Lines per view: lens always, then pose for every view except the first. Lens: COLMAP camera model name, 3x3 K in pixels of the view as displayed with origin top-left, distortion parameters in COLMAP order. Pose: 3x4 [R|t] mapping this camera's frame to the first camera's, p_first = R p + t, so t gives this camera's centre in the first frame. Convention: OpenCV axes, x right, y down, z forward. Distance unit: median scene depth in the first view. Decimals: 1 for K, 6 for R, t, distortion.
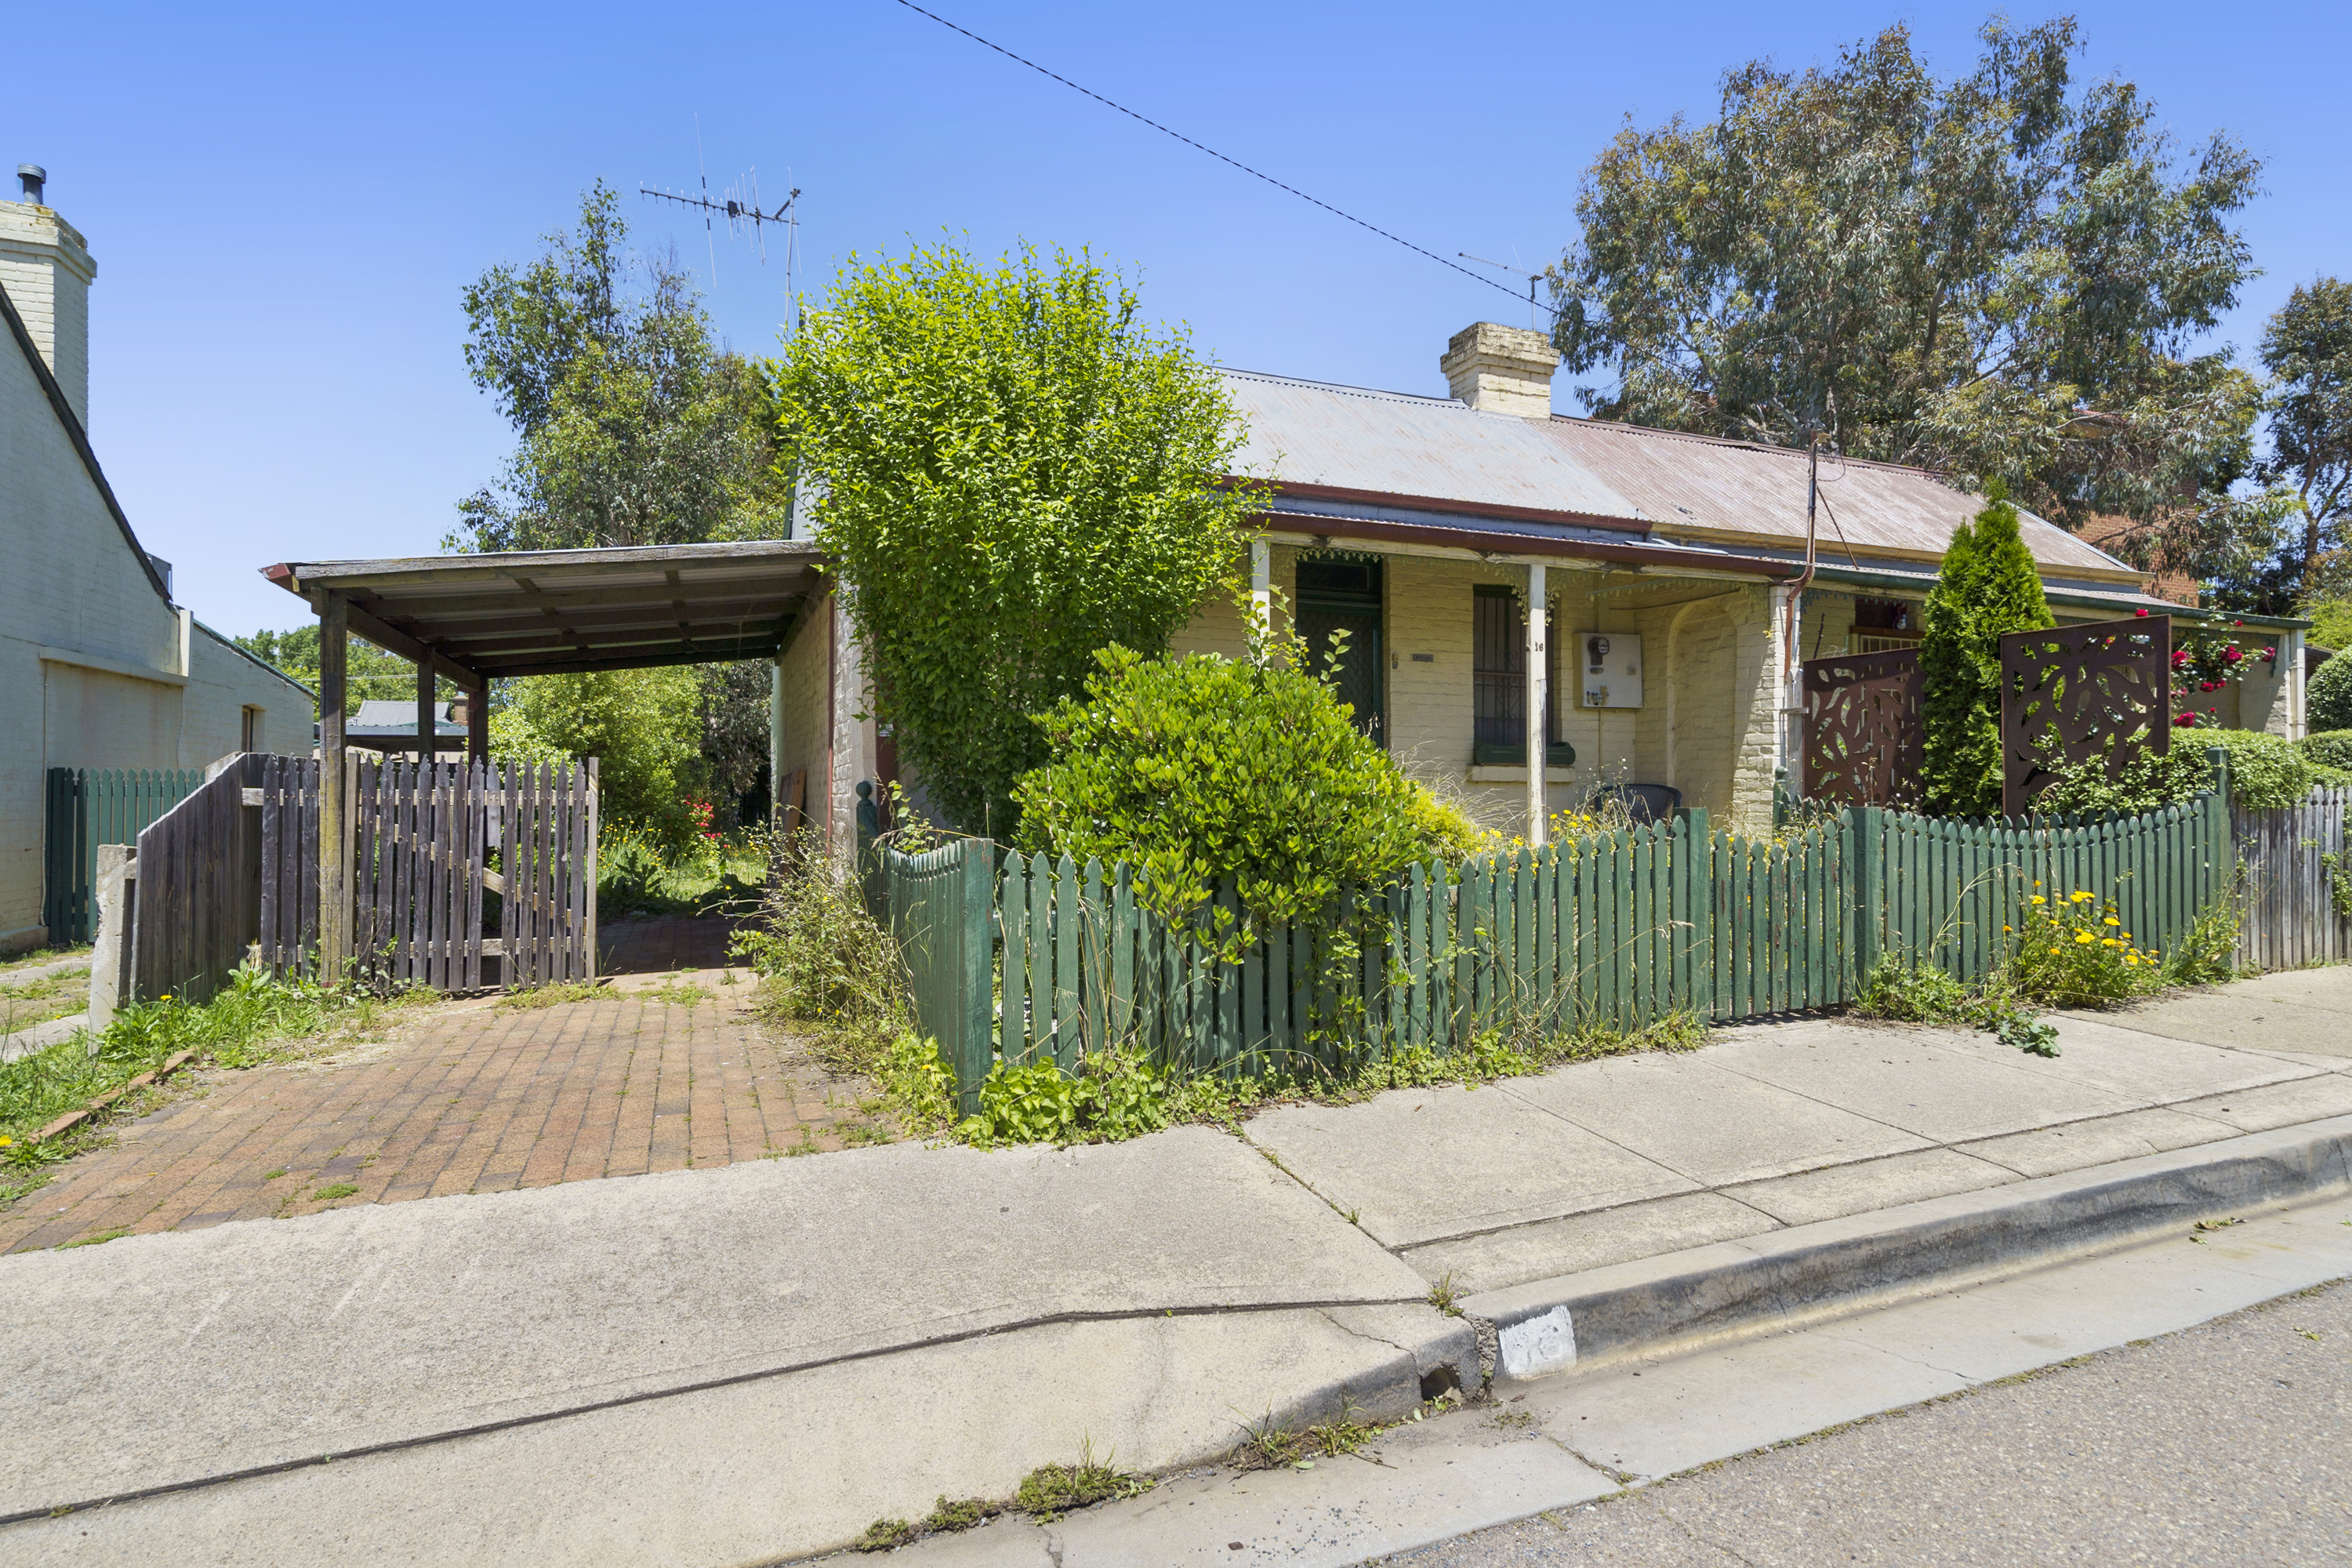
lens RADIAL K [[1198.7, 0, 1174.5], [0, 1198.7, 779.8], [0, 0, 1]] dist [0.001765, 0.002199]
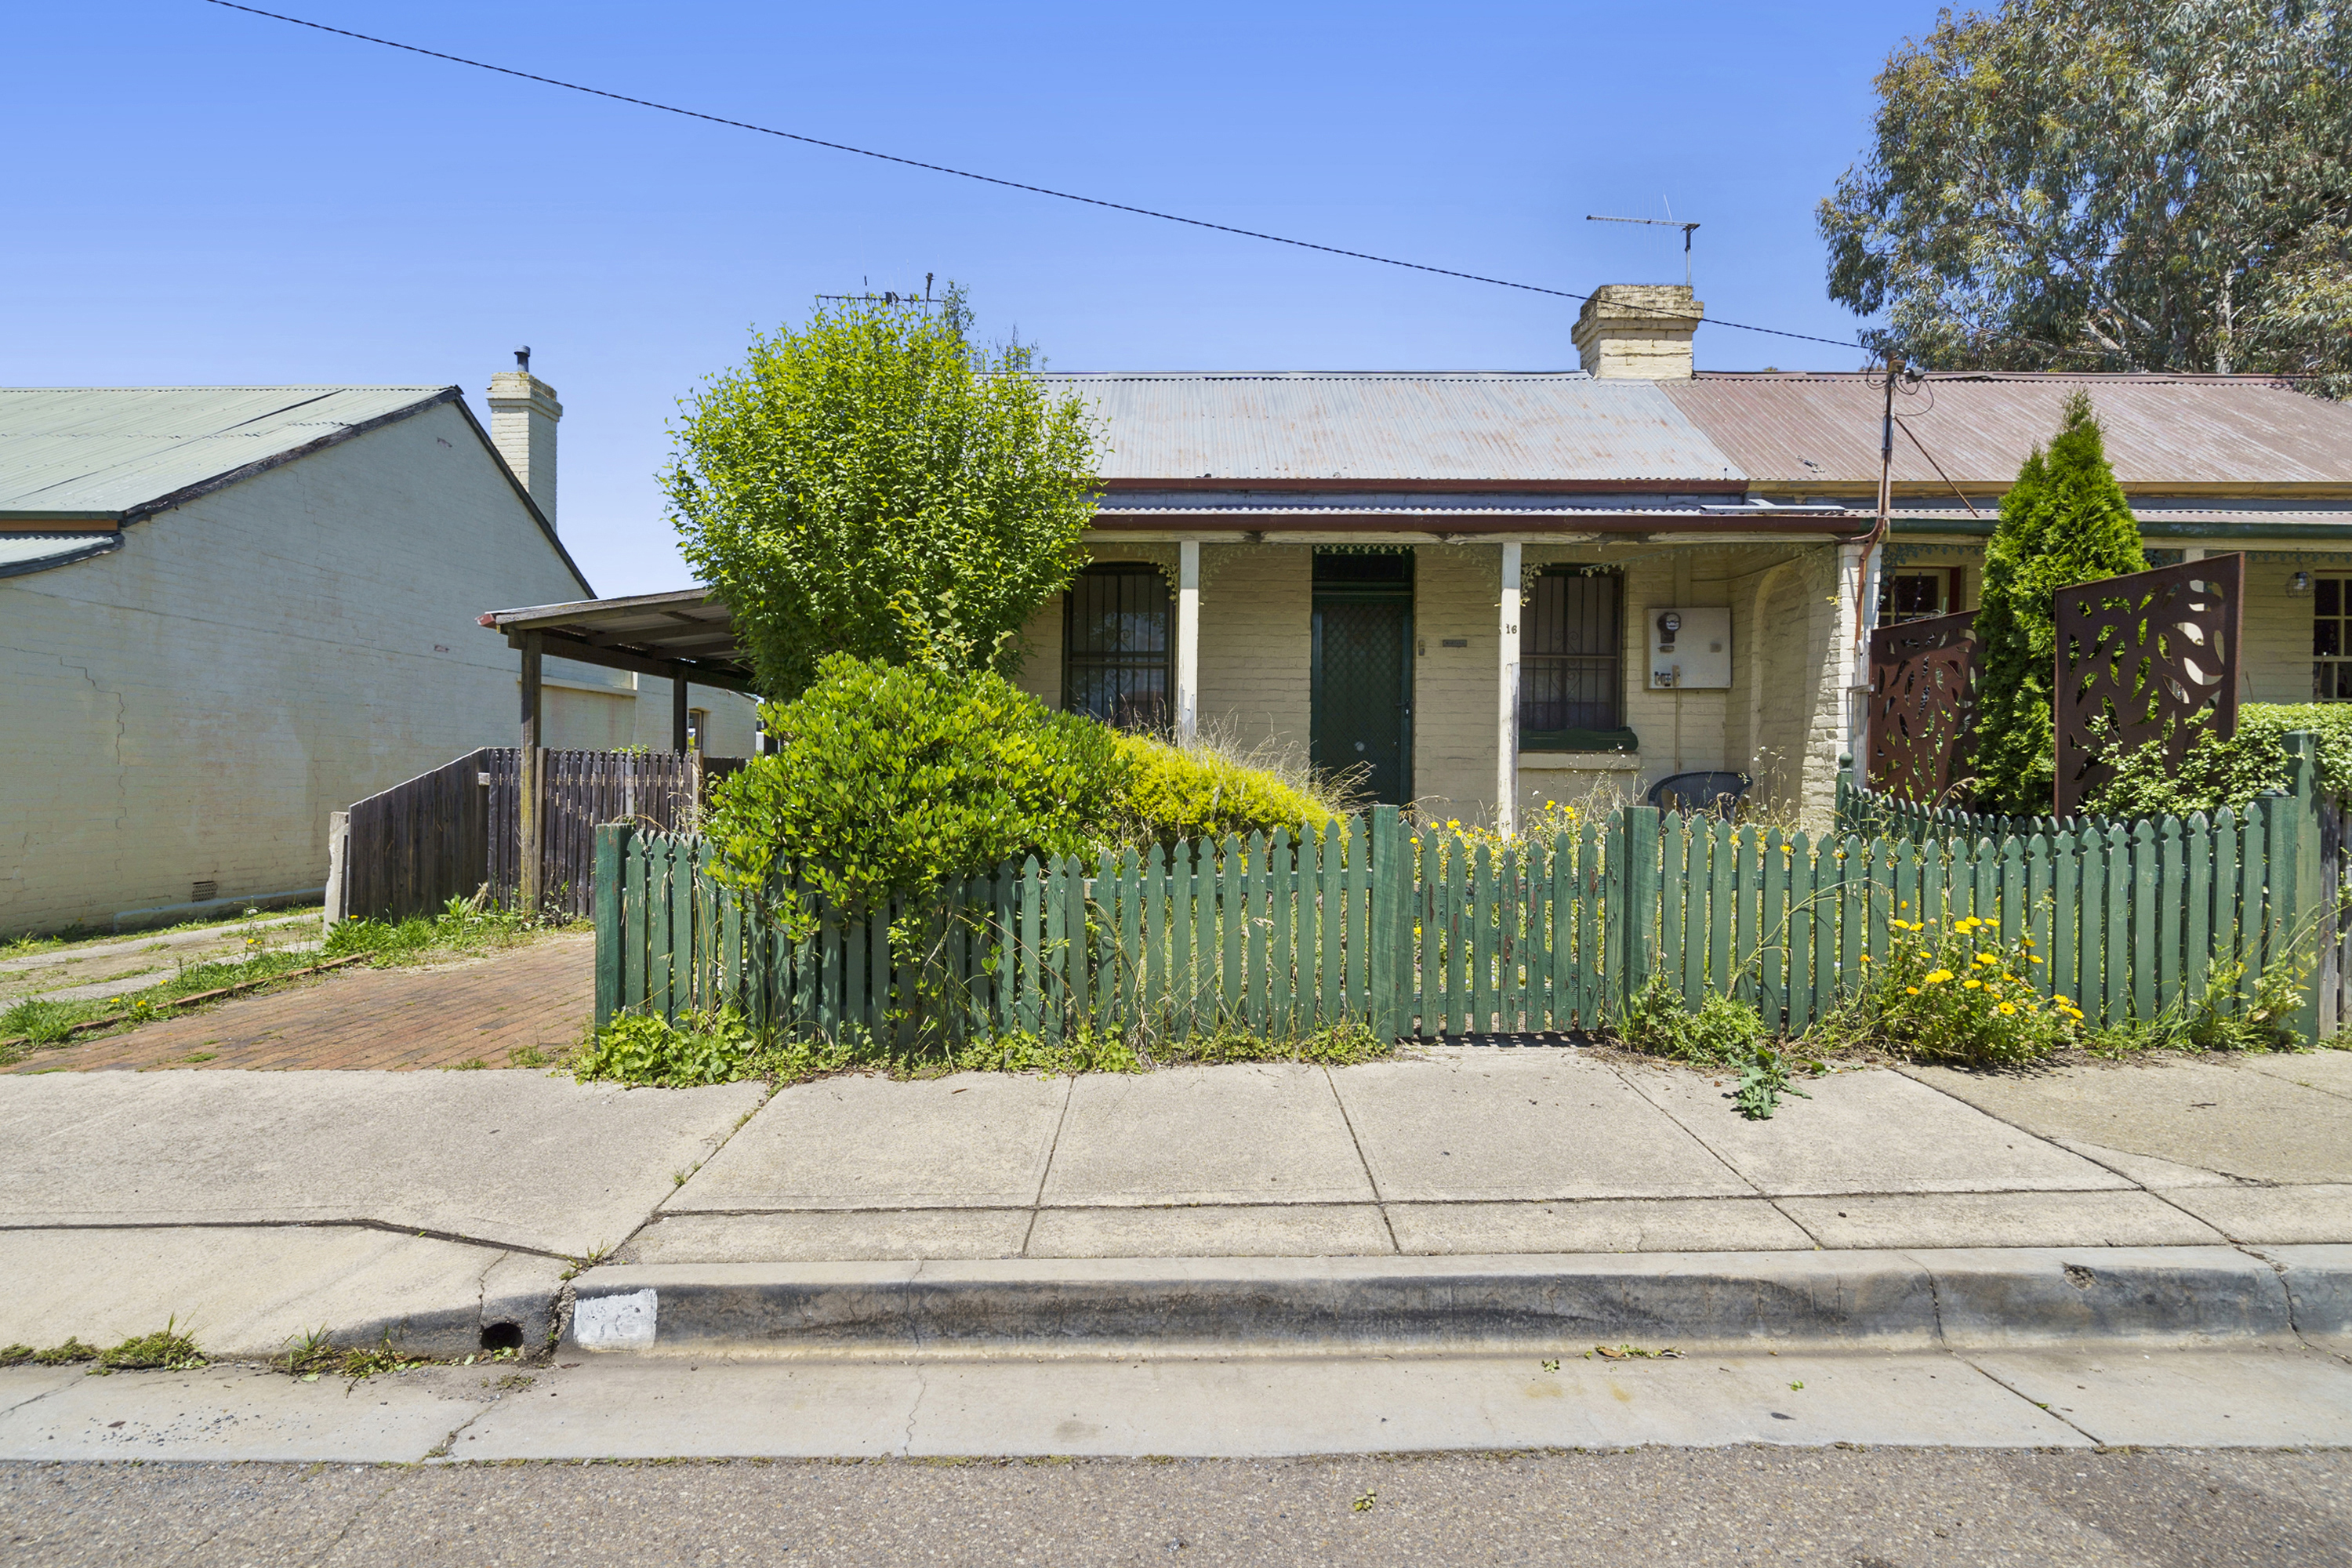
lens RADIAL K [[1072.5, 0, 1178.4], [0, 1072.5, 776.7], [0, 0, 1]] dist [-0.002106, 0.001045]
pose [[0.925765, 0.006194, -0.378048, 0.647657], [0.000321, 0.999853, 0.017169, -0.013989], [0.378098, -0.016015, 0.925627, 0.186853]]
